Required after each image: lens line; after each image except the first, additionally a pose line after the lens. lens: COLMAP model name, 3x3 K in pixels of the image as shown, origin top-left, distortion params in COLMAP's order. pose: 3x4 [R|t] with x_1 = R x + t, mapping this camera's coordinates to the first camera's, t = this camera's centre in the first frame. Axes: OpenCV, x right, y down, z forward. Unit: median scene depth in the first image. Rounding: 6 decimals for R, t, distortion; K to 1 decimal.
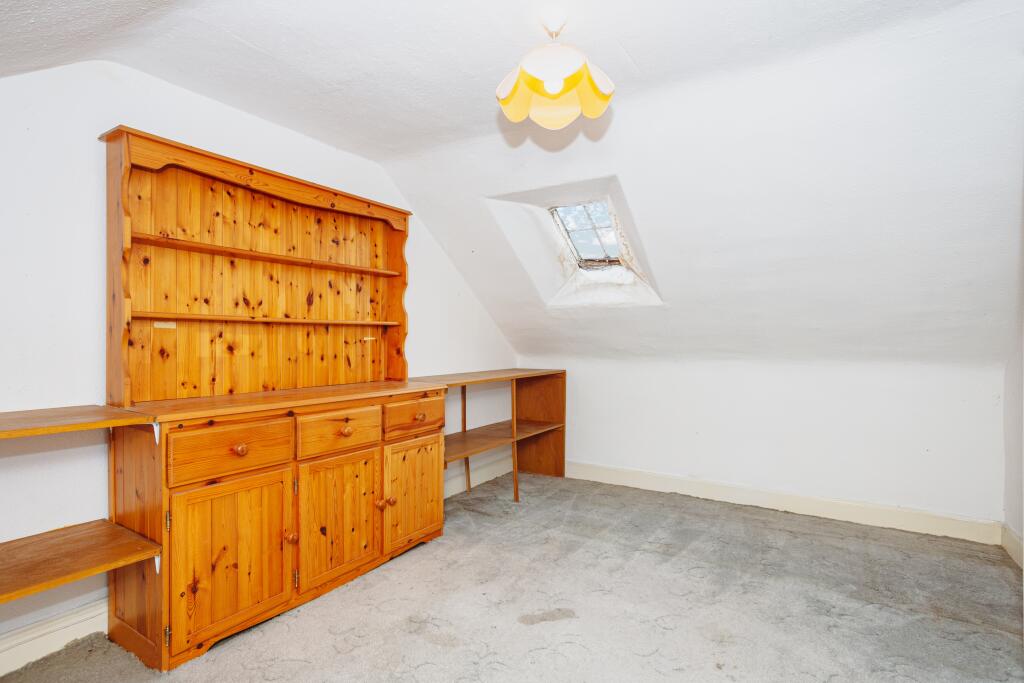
lens RADIAL K [[504.7, 0, 512.0], [0, 504.7, 341.5], [0, 0, 1]] dist [-0.003296, 0.011850]
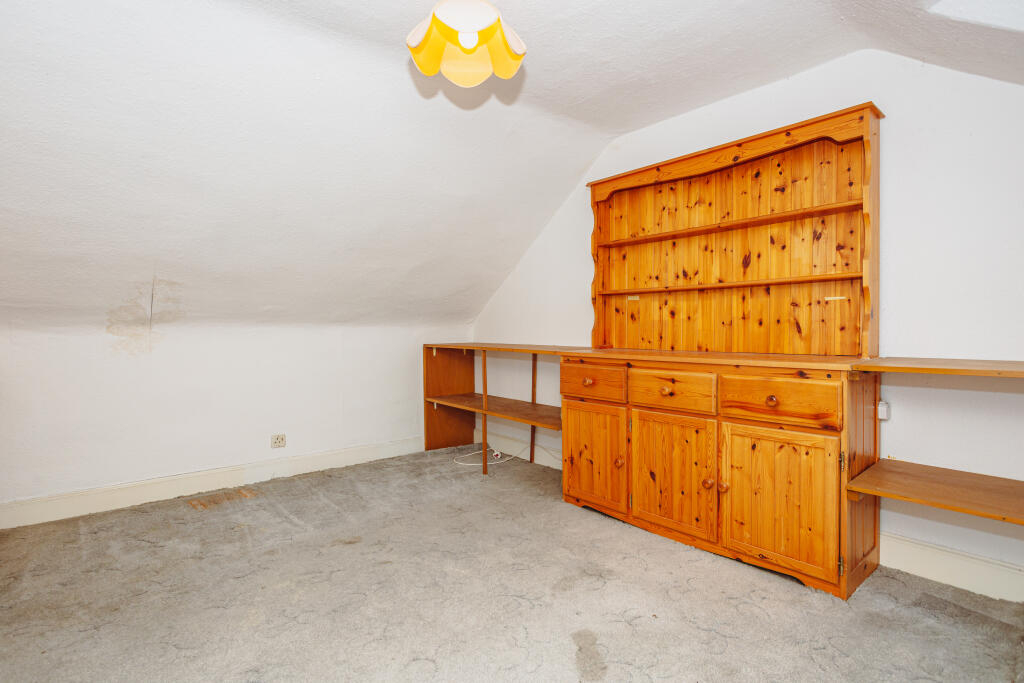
lens RADIAL K [[501.9, 0, 512.1], [0, 501.9, 325.6], [0, 0, 1]] dist [-0.000277, 0.000179]
pose [[-0.270802, 0.002571, -0.962632, 0.686434], [0.007877, 0.999969, 0.000454, 0.037680], [0.962603, -0.007460, -0.270814, 0.893277]]
